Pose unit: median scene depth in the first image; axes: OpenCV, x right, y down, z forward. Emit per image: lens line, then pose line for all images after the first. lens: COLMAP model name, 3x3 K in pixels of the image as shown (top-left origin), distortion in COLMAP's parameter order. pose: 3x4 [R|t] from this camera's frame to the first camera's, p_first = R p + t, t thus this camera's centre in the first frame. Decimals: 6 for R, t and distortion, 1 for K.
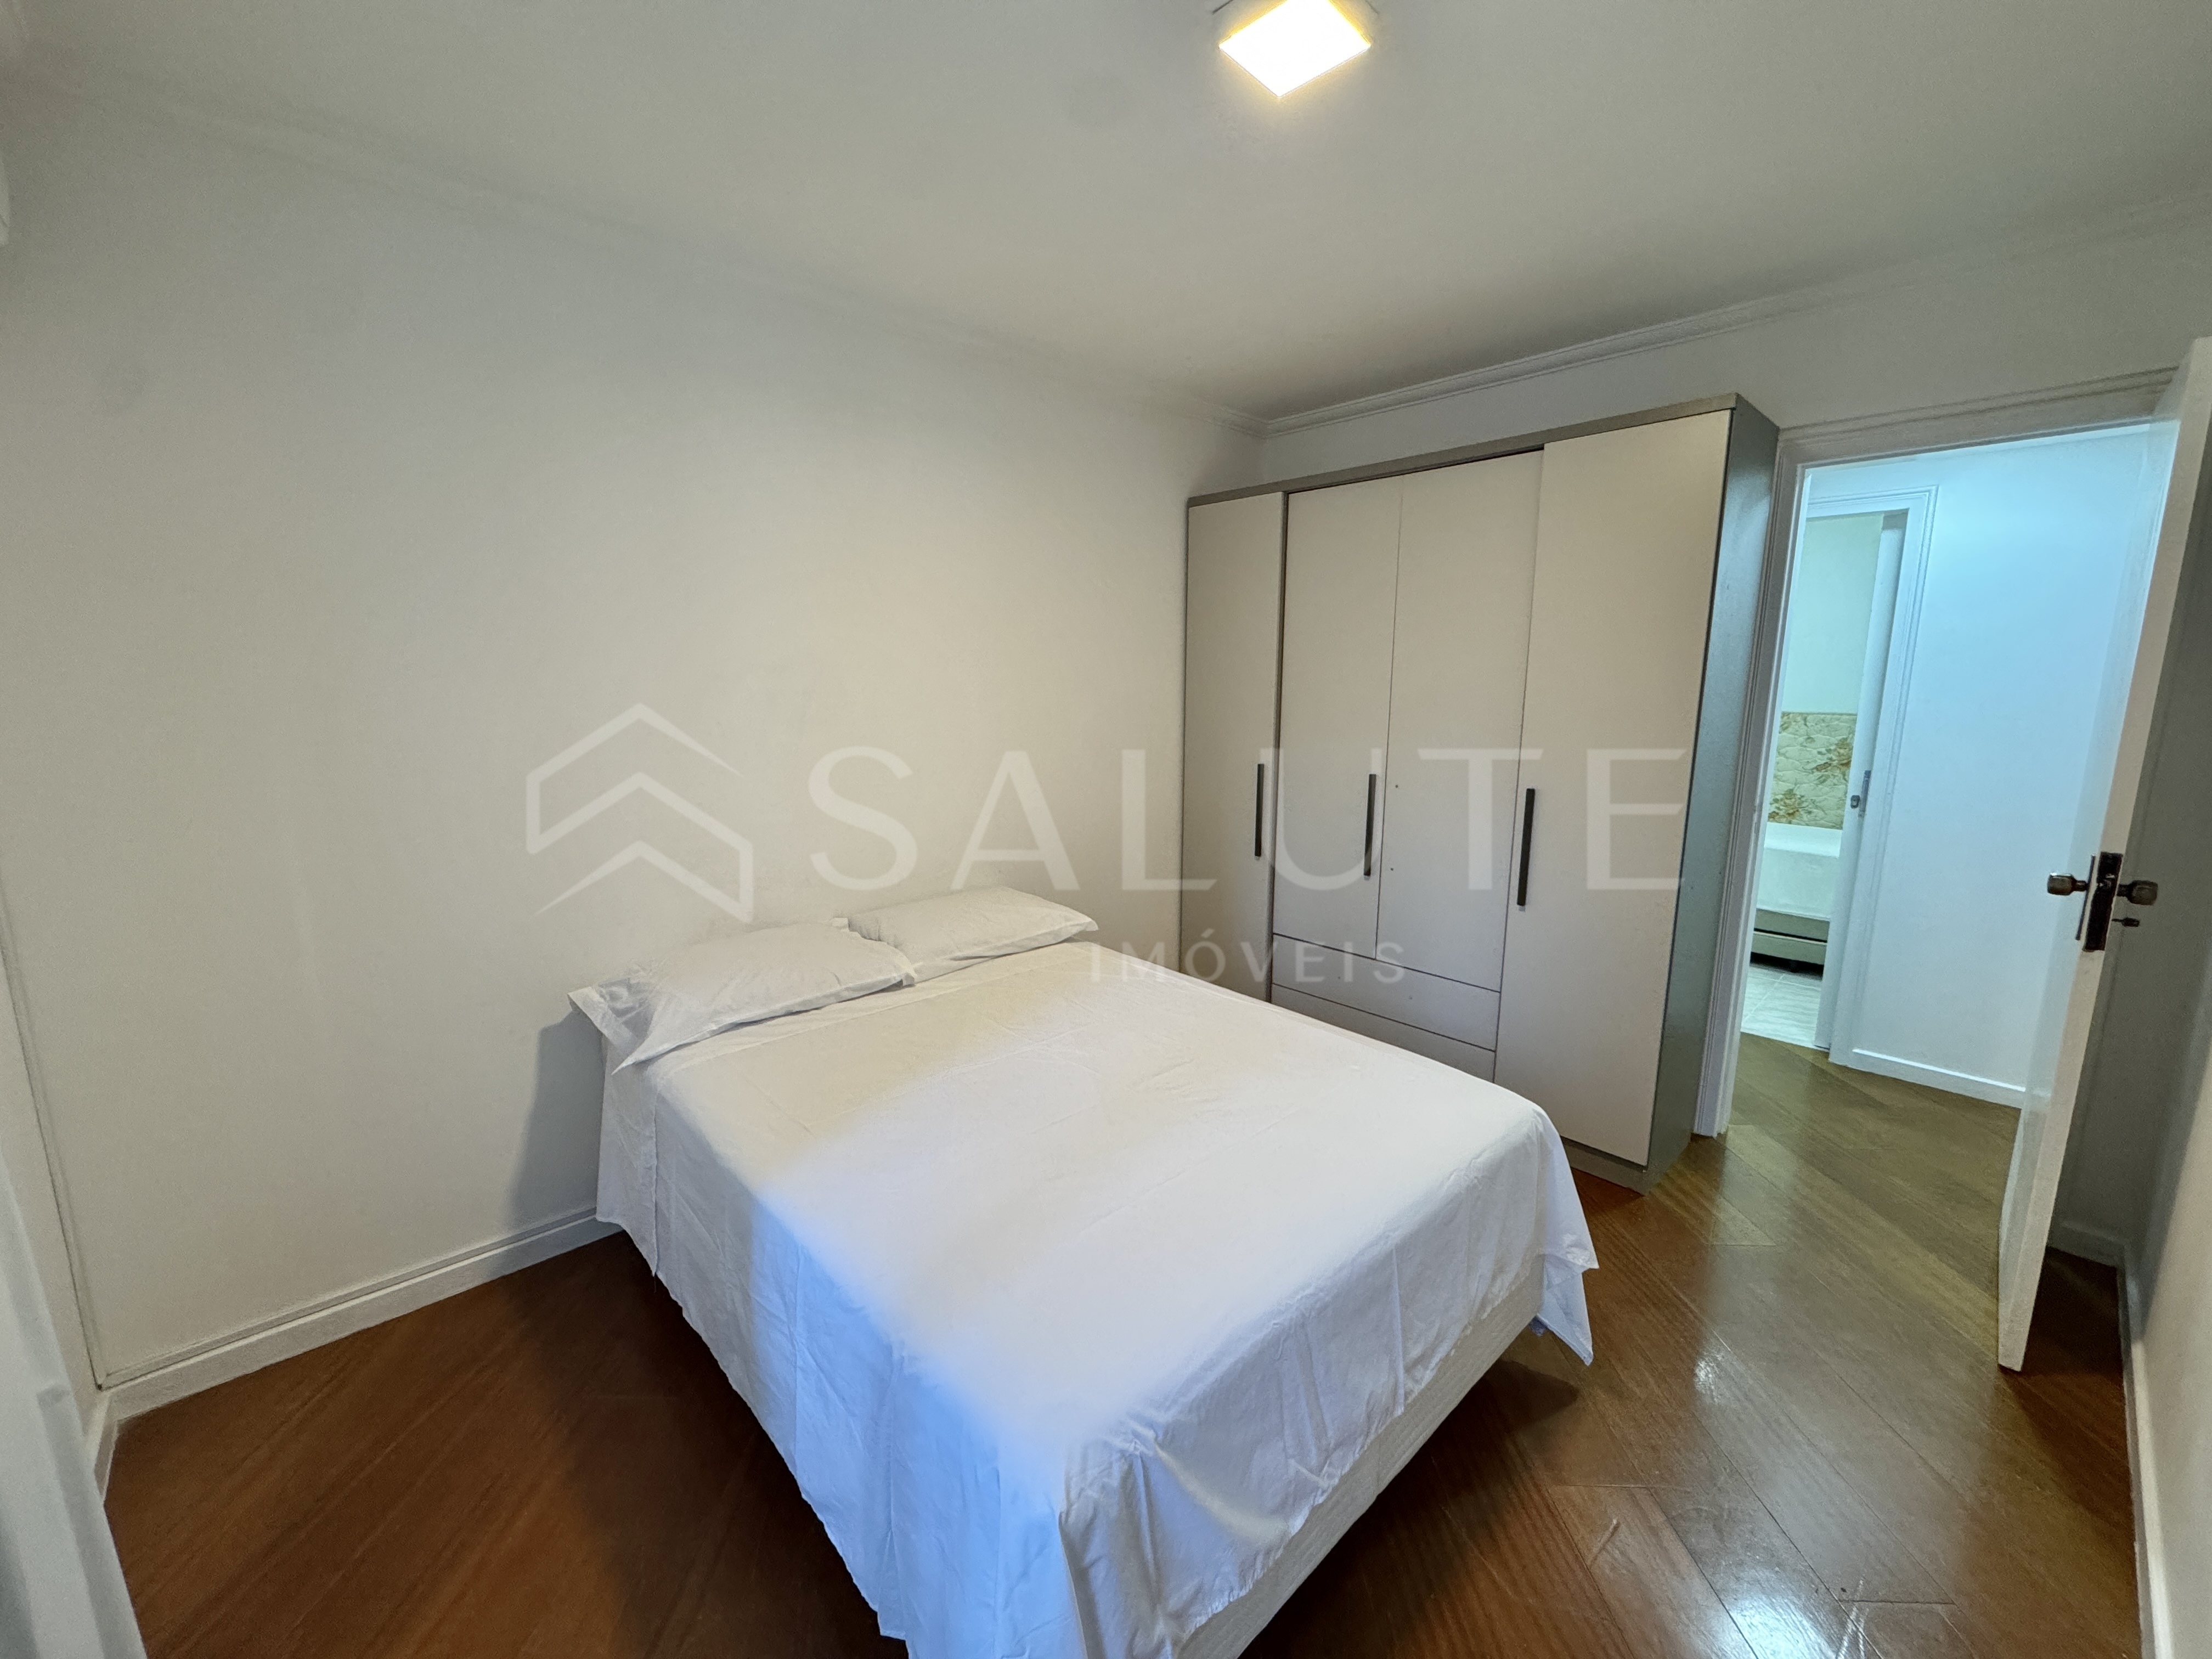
lens RADIAL K [[885.8, 0, 1105.7], [0, 885.8, 821.4], [0, 0, 1]] dist [-0.001975, 0.000163]
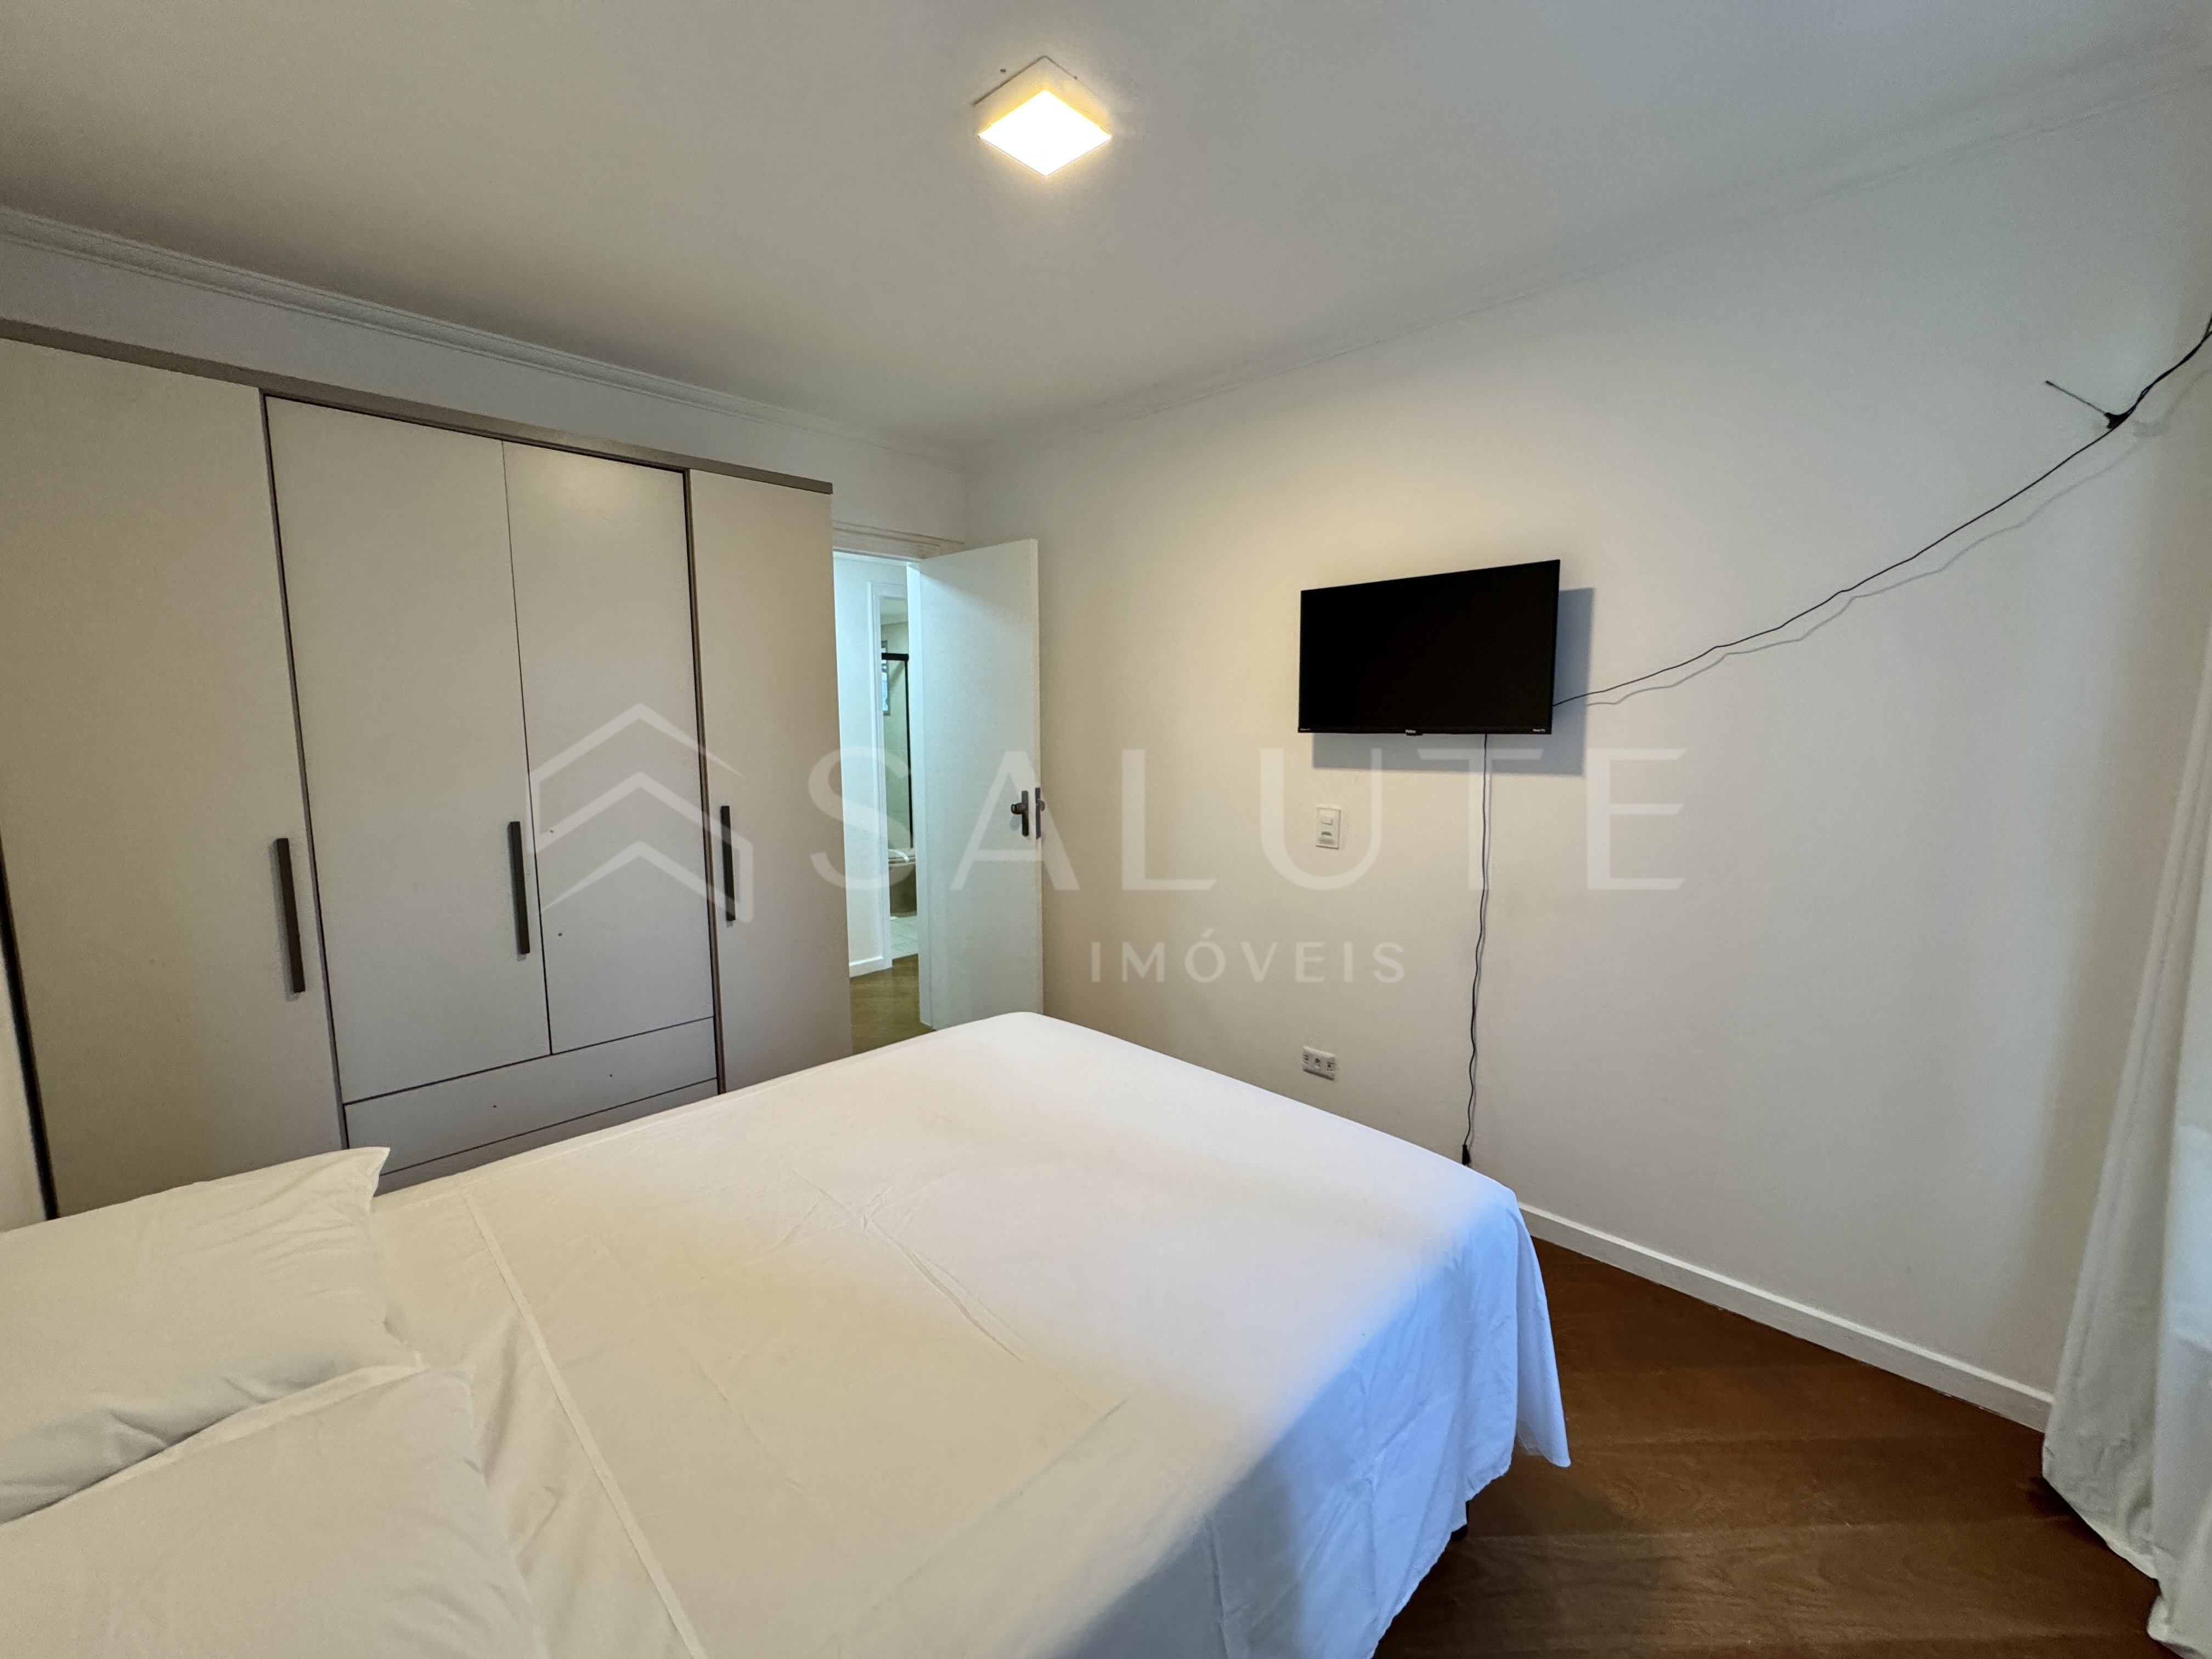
lens RADIAL K [[885.8, 0, 1105.7], [0, 885.8, 821.4], [0, 0, 1]] dist [-0.001975, 0.000163]
pose [[-0.051913, -0.121121, 0.991279, -0.472958], [0.165199, 0.977901, 0.128138, -0.066632], [-0.984893, 0.170410, -0.030756, 0.509460]]
